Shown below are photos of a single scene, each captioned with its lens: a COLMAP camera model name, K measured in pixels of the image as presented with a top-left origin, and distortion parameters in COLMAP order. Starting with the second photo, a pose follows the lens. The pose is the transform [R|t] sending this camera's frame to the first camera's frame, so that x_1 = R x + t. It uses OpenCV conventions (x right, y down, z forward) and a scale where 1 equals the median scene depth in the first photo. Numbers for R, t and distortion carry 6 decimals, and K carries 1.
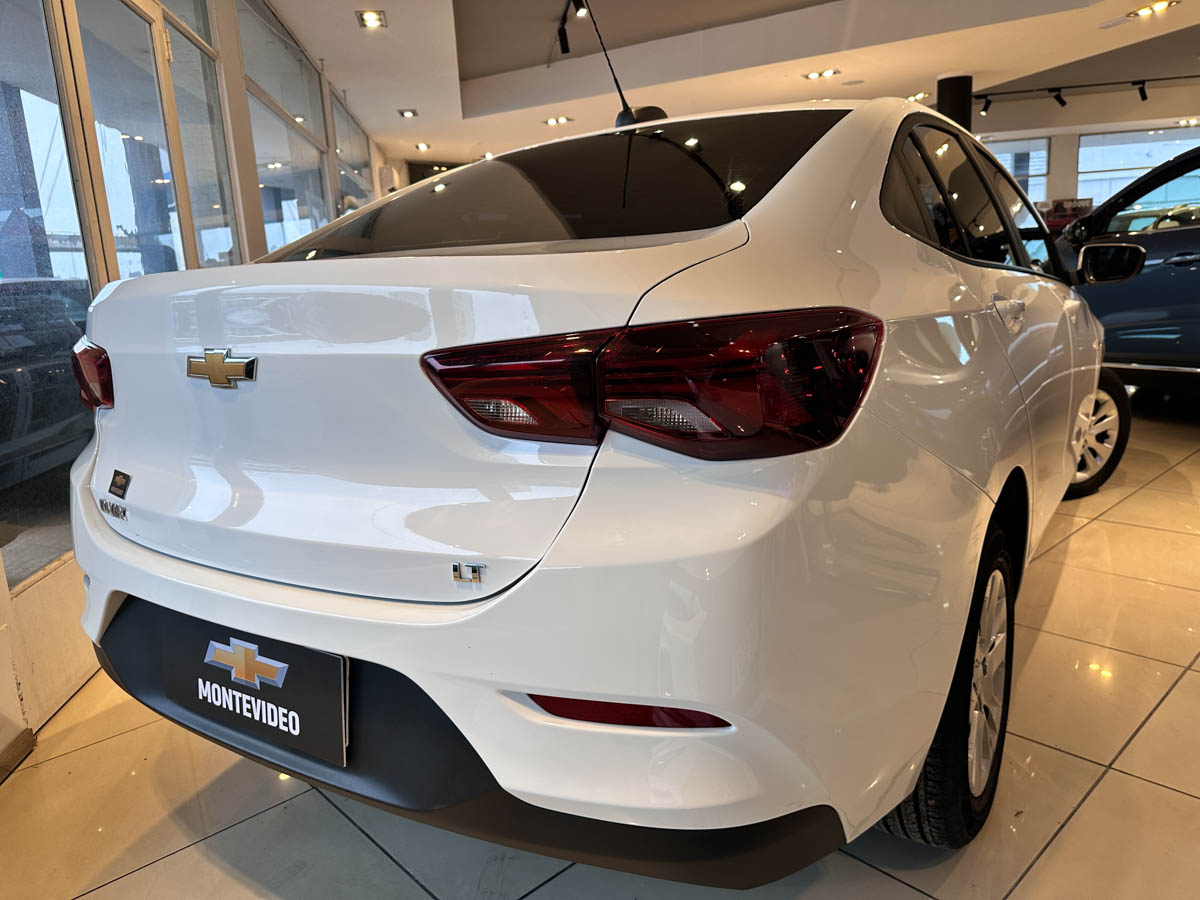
lens RADIAL K [[843.0, 0, 617.8], [0, 843.0, 453.8], [0, 0, 1]] dist [0.090298, -0.101626]
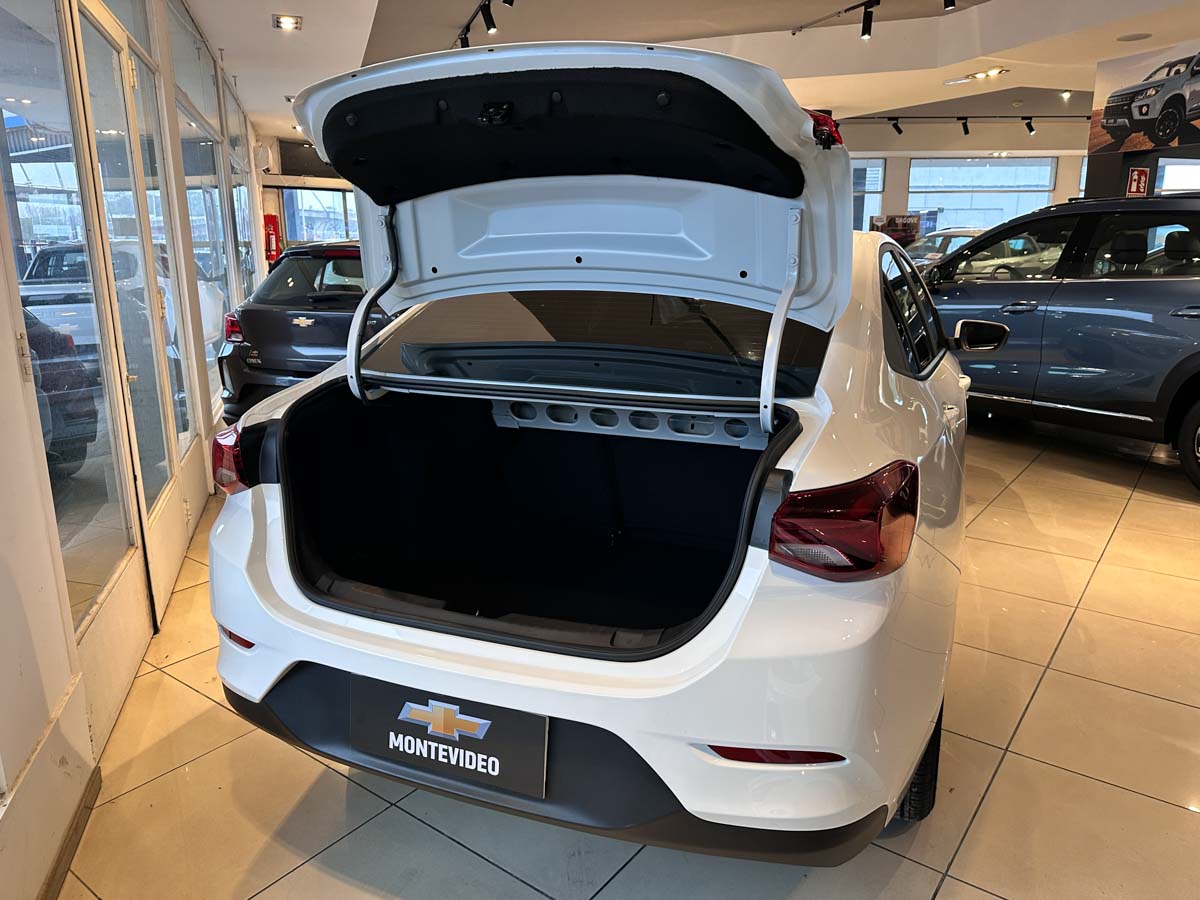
lens RADIAL K [[866.5, 0, 603.8], [0, 866.5, 433.7], [0, 0, 1]] dist [0.115170, -0.196930]
pose [[0.981073, 0.011882, 0.193275, -0.447818], [-0.016003, 0.999676, 0.019776, -0.207554], [-0.192977, -0.022495, 0.980945, -0.312807]]
